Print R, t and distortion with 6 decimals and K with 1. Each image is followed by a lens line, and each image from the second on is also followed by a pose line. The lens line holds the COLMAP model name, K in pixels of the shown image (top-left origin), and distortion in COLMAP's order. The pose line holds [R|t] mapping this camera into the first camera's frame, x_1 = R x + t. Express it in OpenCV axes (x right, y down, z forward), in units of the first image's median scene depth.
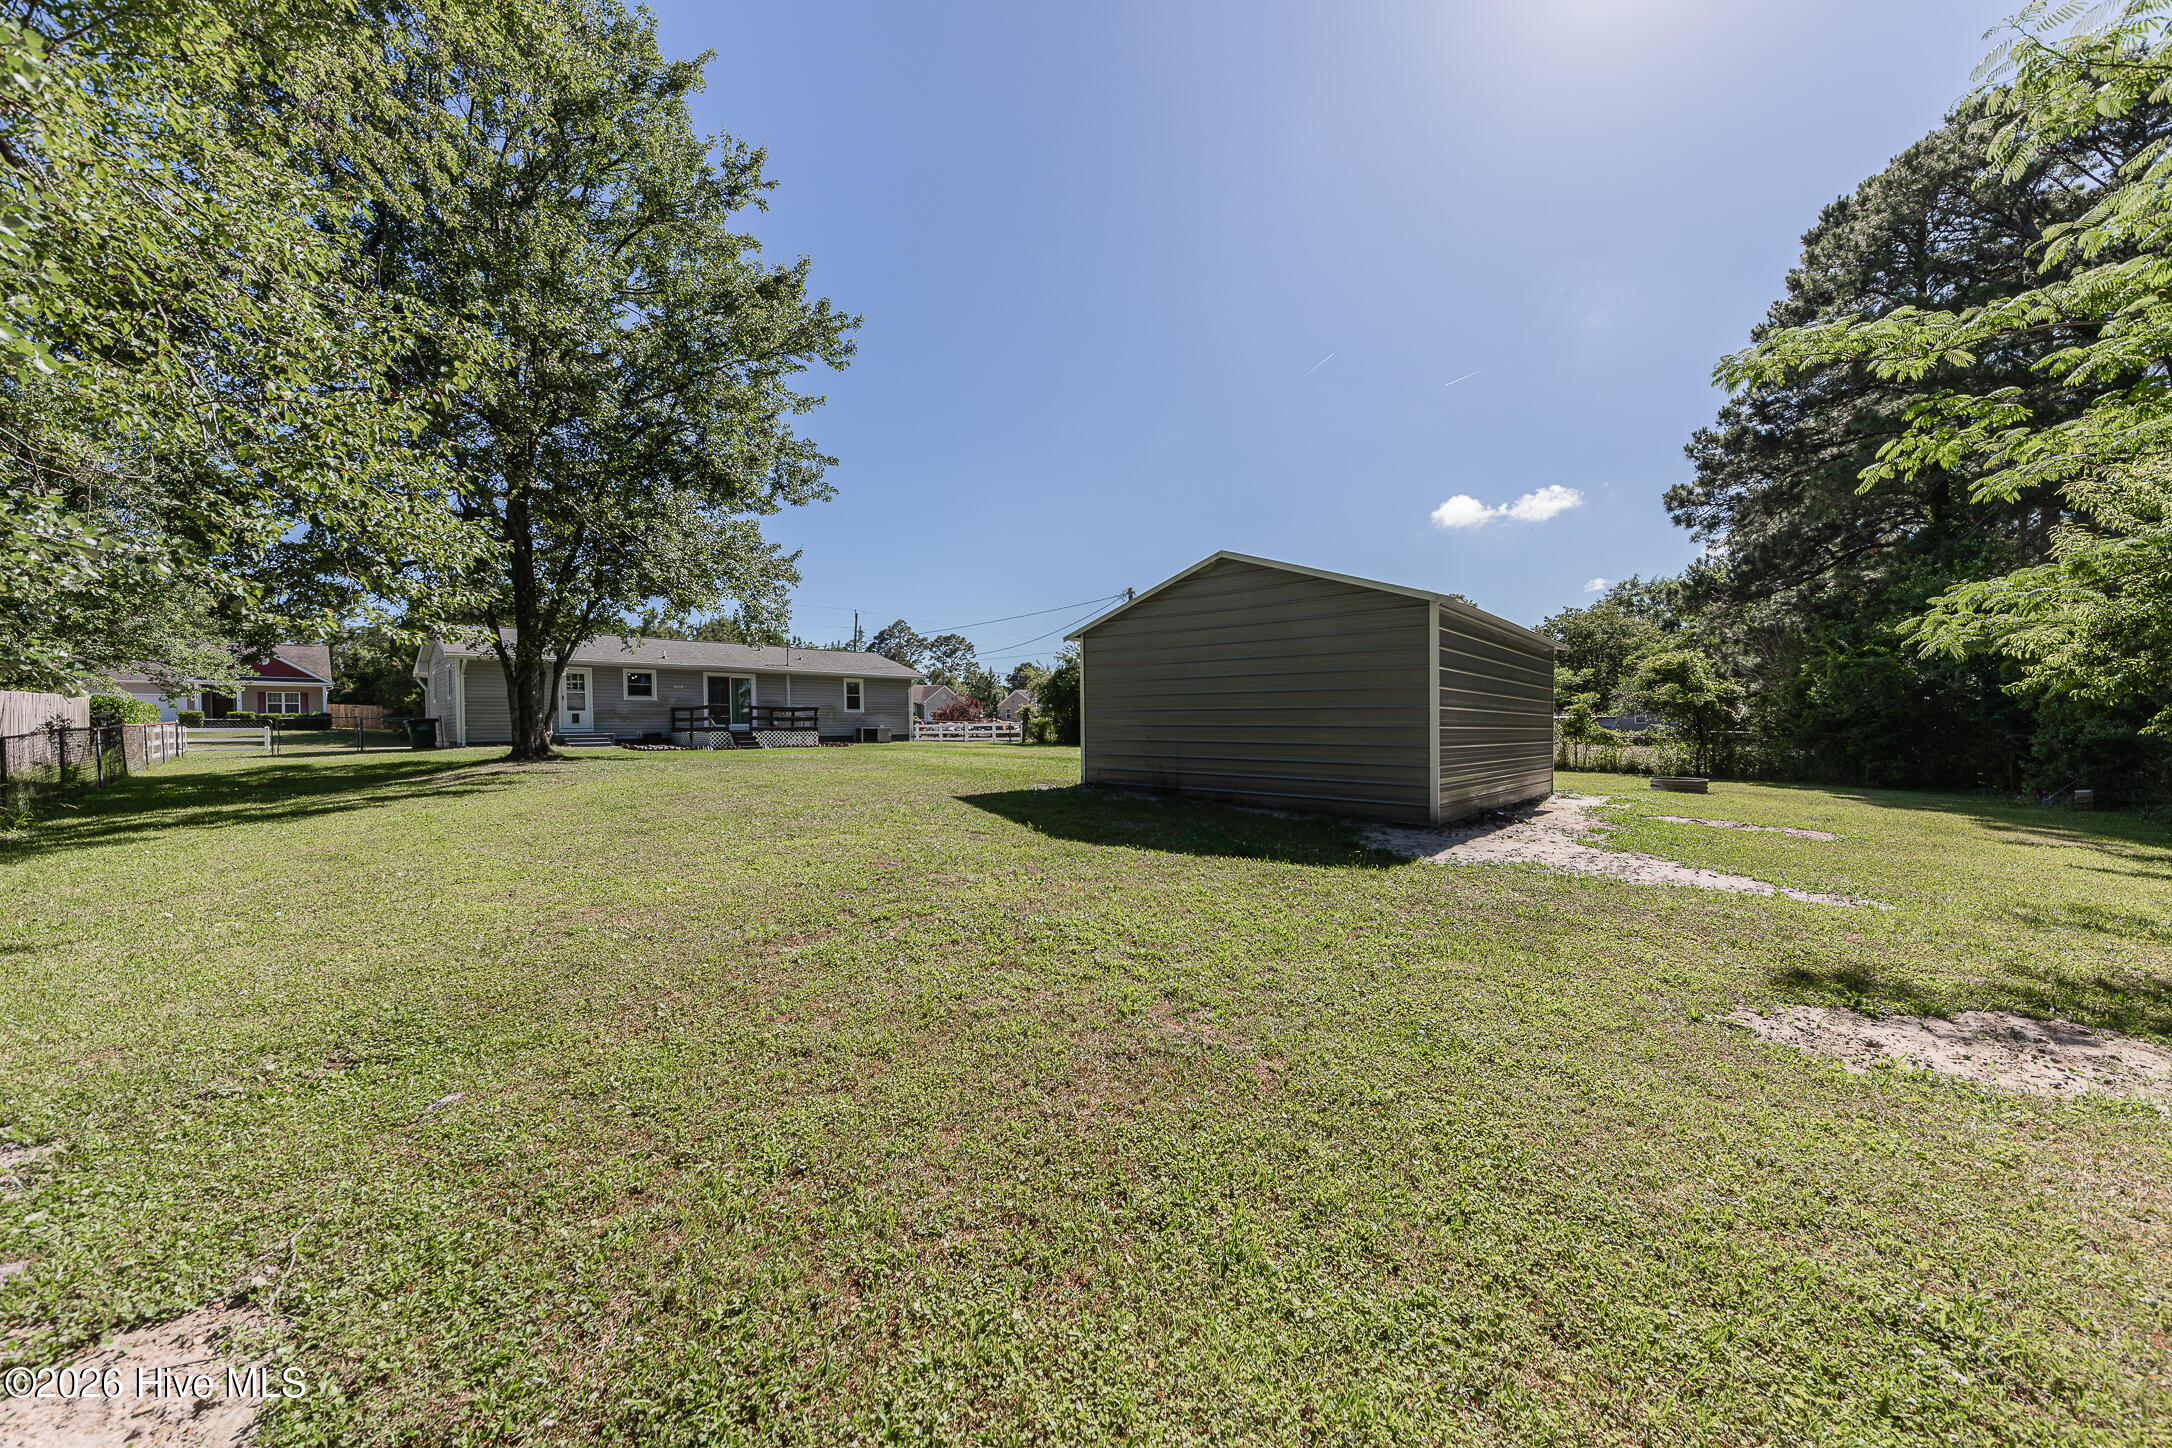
lens RADIAL K [[753.8, 0, 1086.0], [0, 753.8, 724.0], [0, 0, 1]] dist [0.056508, 0.000008]
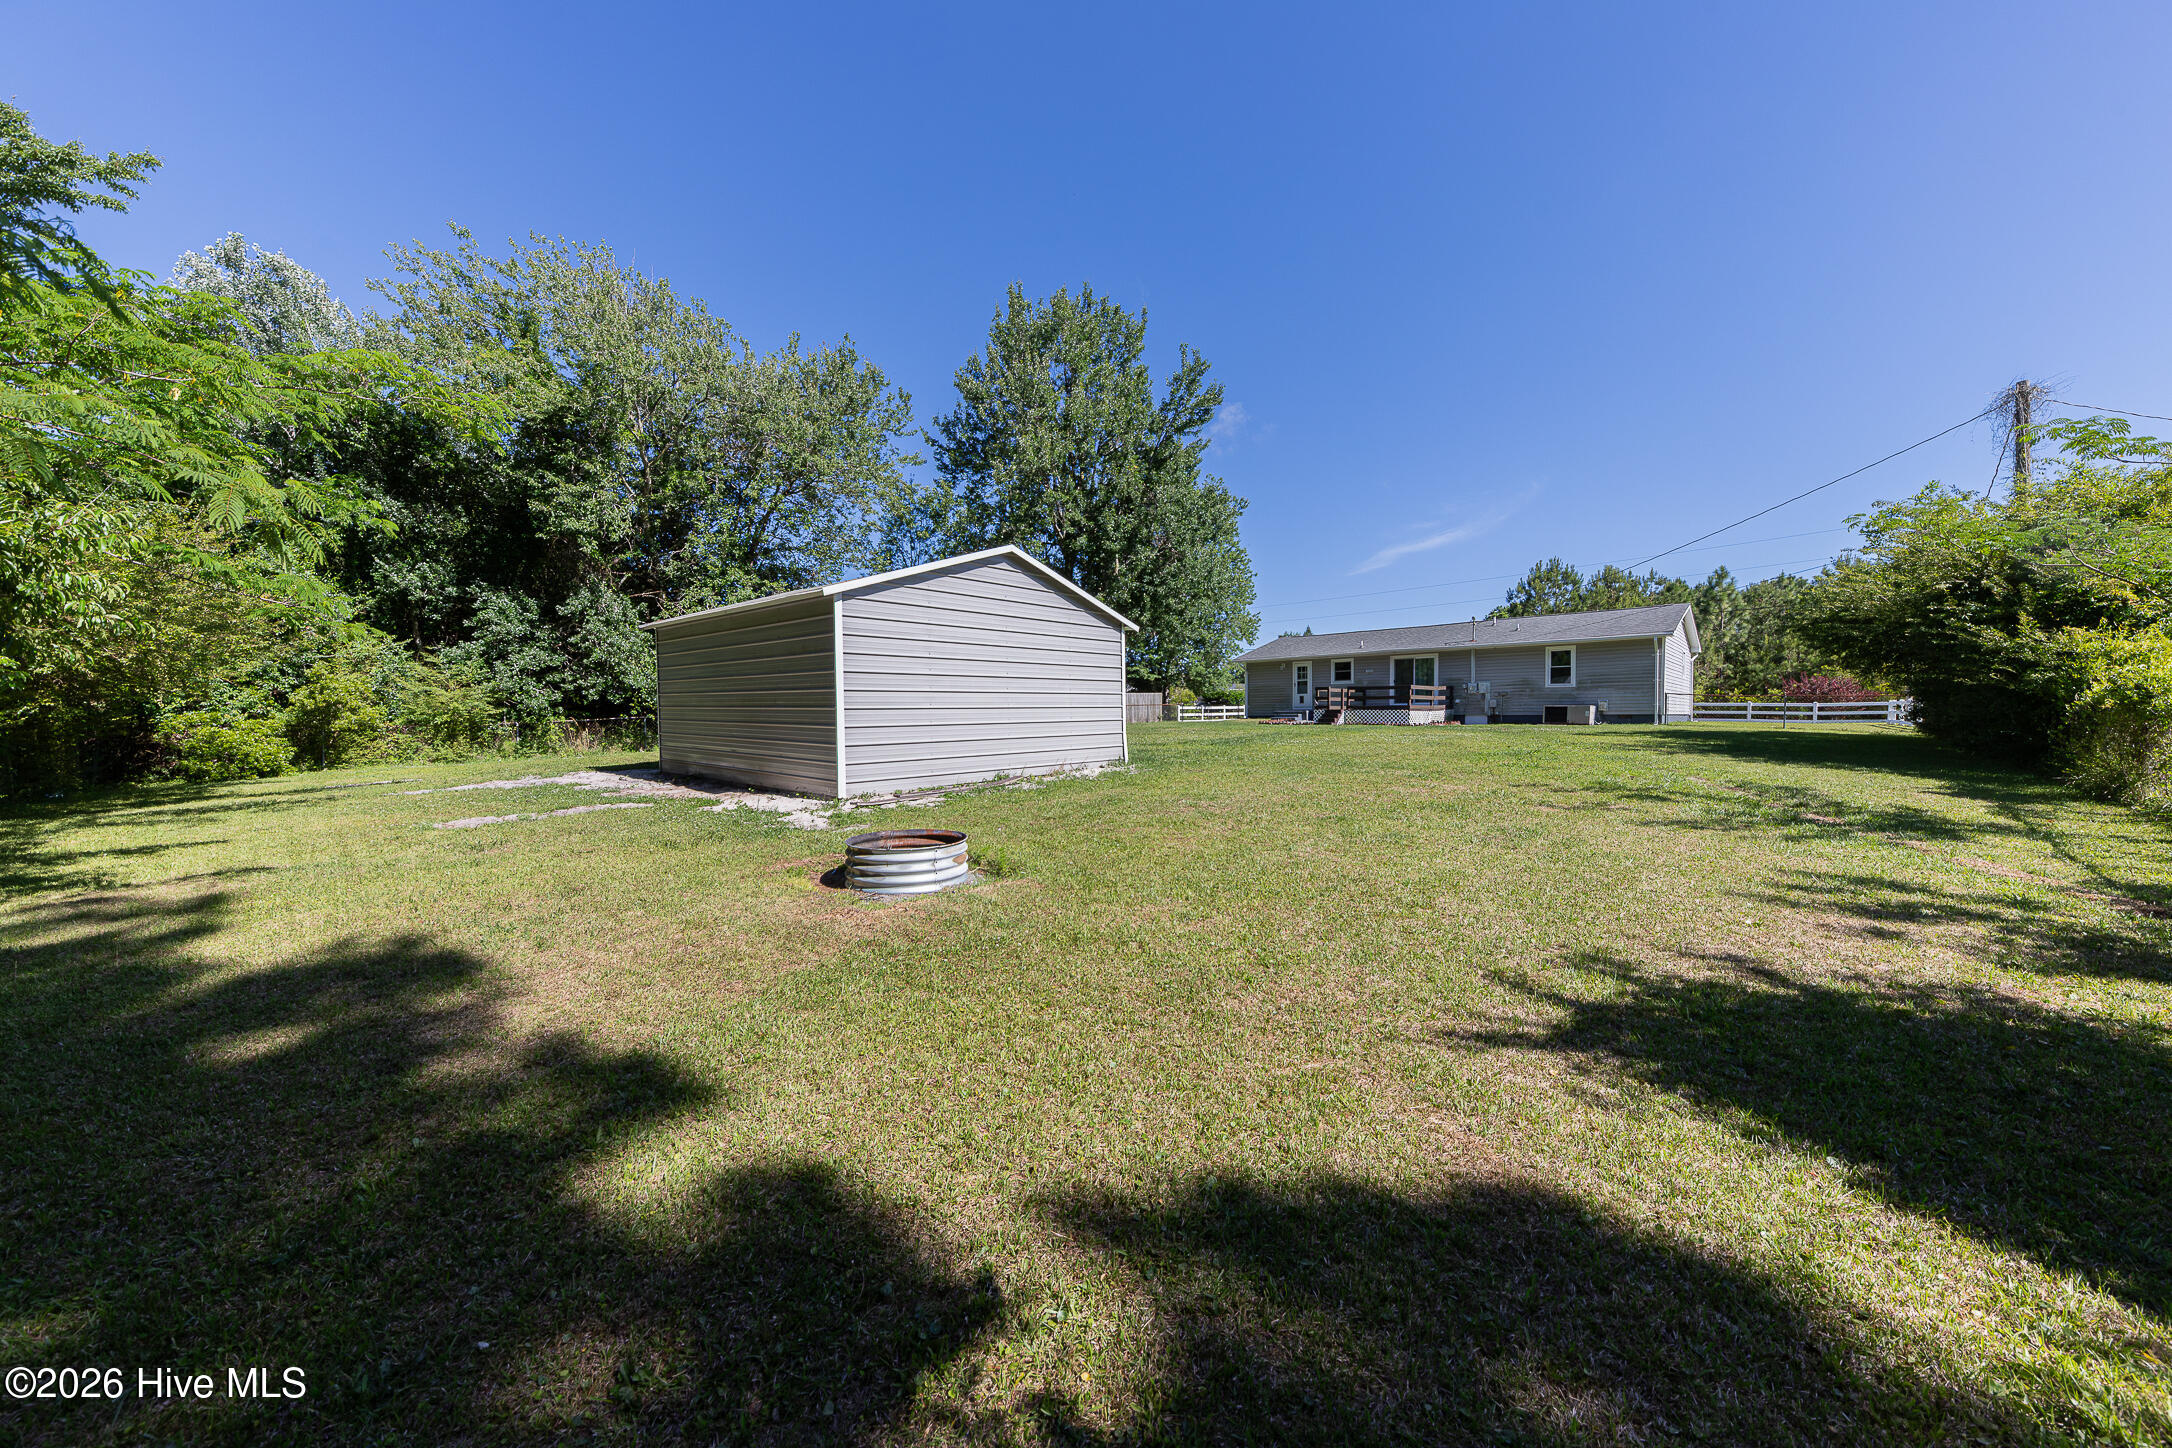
lens RADIAL K [[753.8, 0, 1086.0], [0, 753.8, 724.0], [0, 0, 1]] dist [0.056508, 0.000008]
pose [[0.001378, 0.021686, -0.999764, 0.543175], [0.005382, 0.999750, 0.021694, 0.004158], [0.999985, -0.005411, 0.001261, 0.488483]]
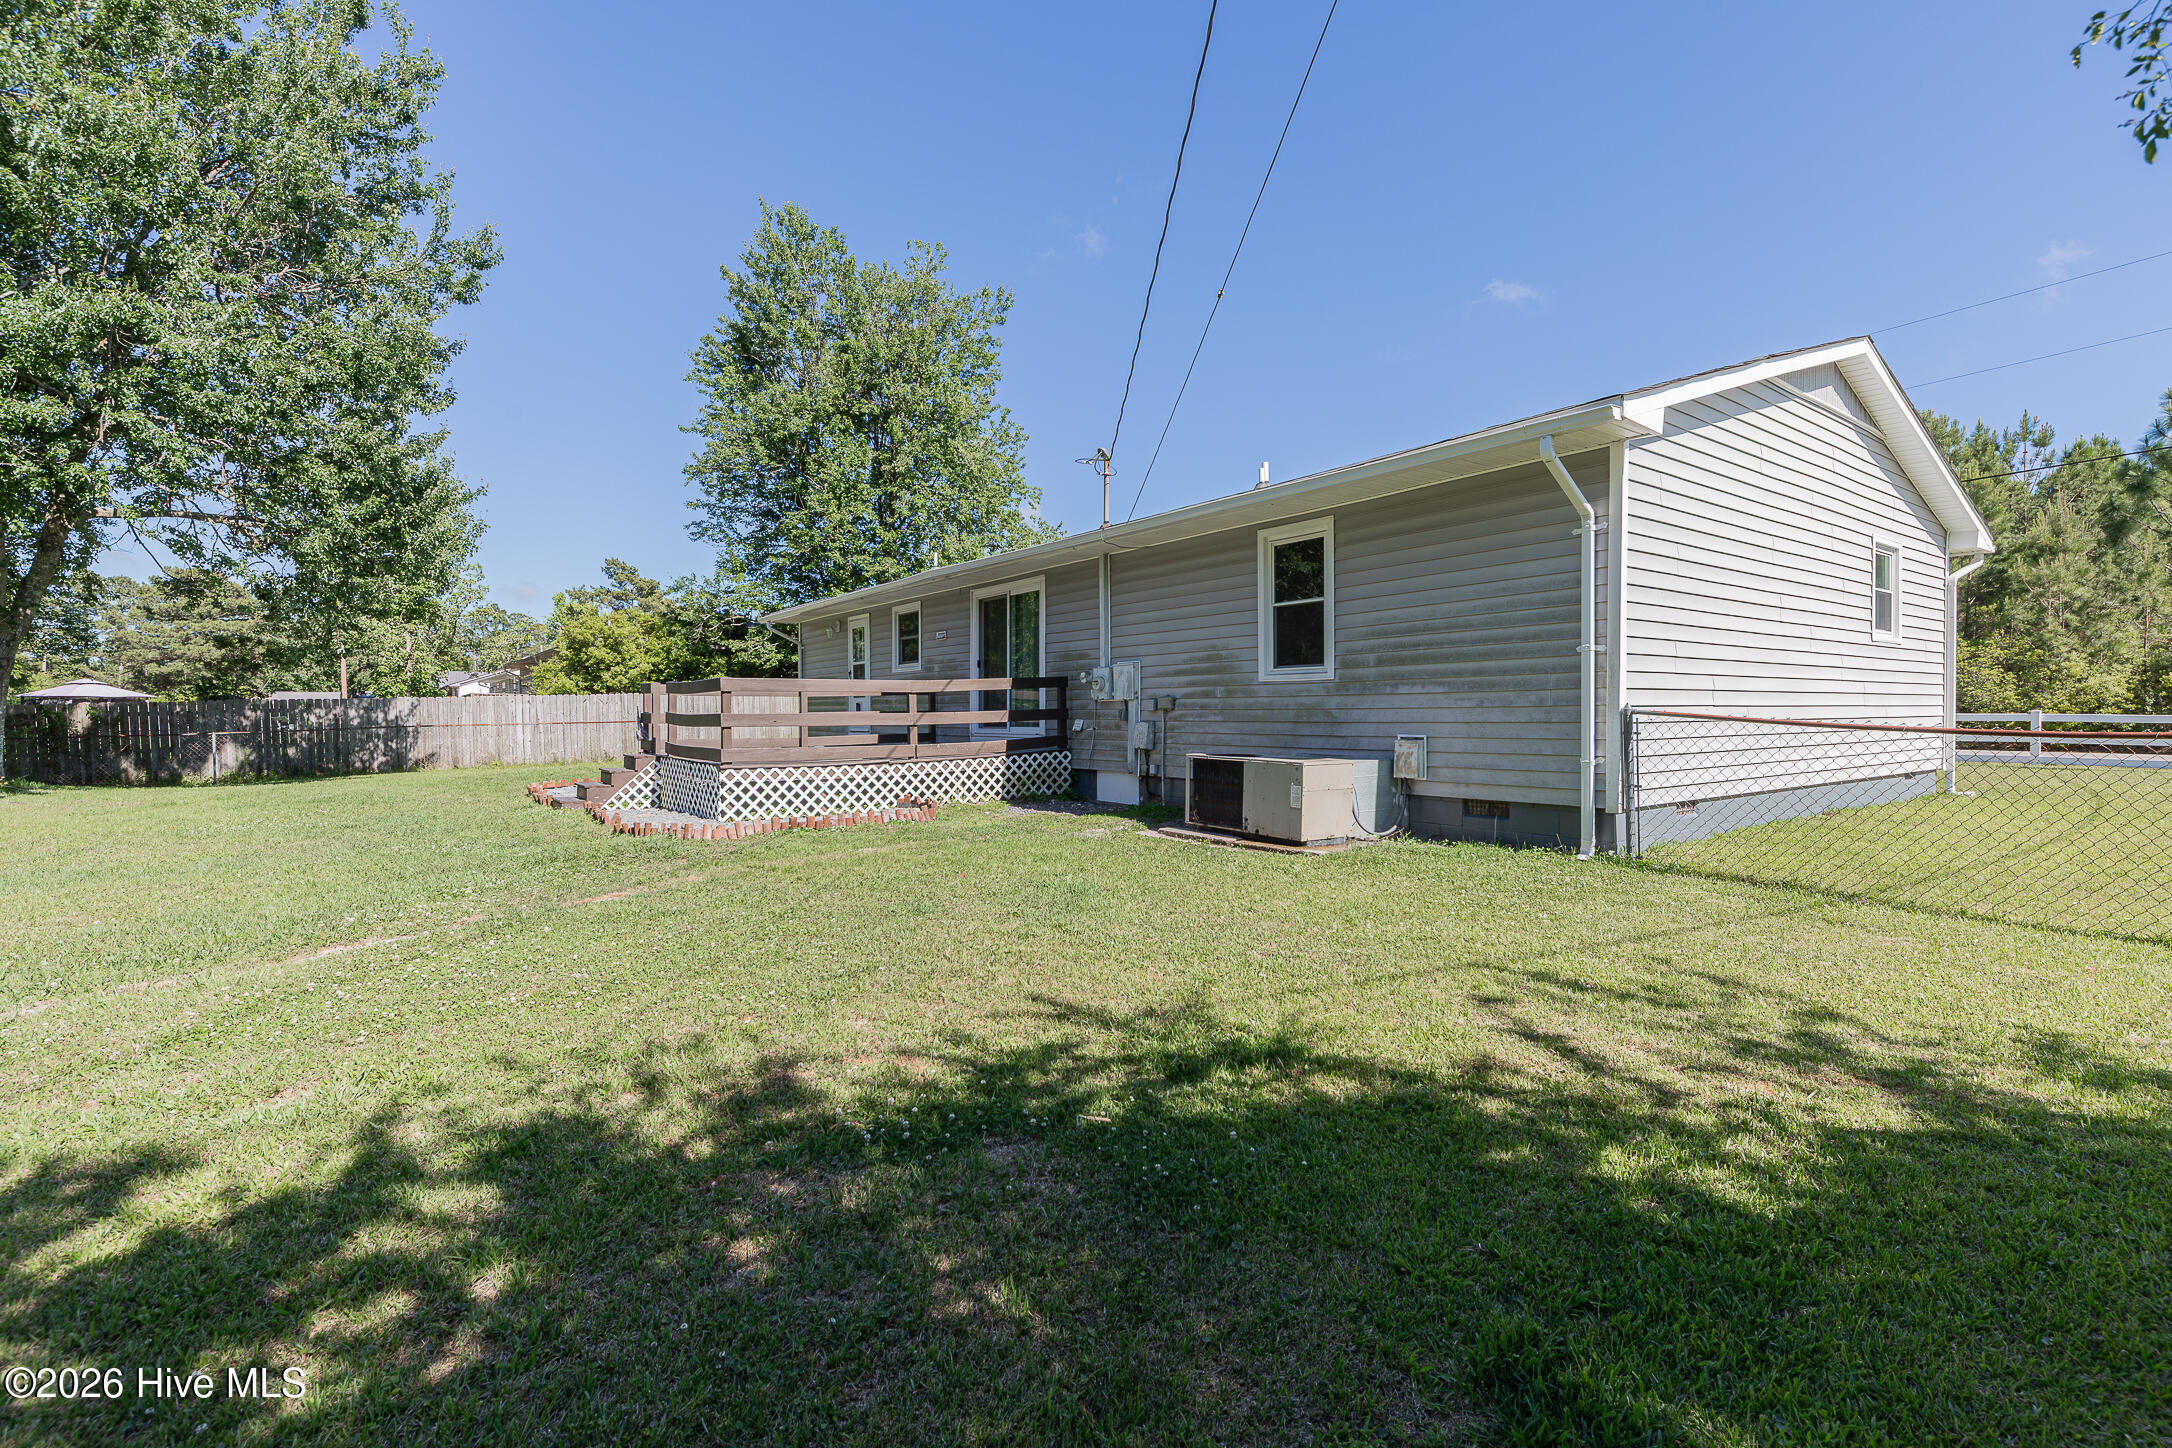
lens RADIAL K [[995.2, 0, 1086.0], [0, 995.2, 724.0], [0, 0, 1]] dist [0.017609, 0.000145]
pose [[-0.182468, 0.016155, -0.983079, -0.020995], [0.005133, 0.999867, 0.015478, -0.007902], [0.983198, -0.002222, -0.182527, 1.009058]]
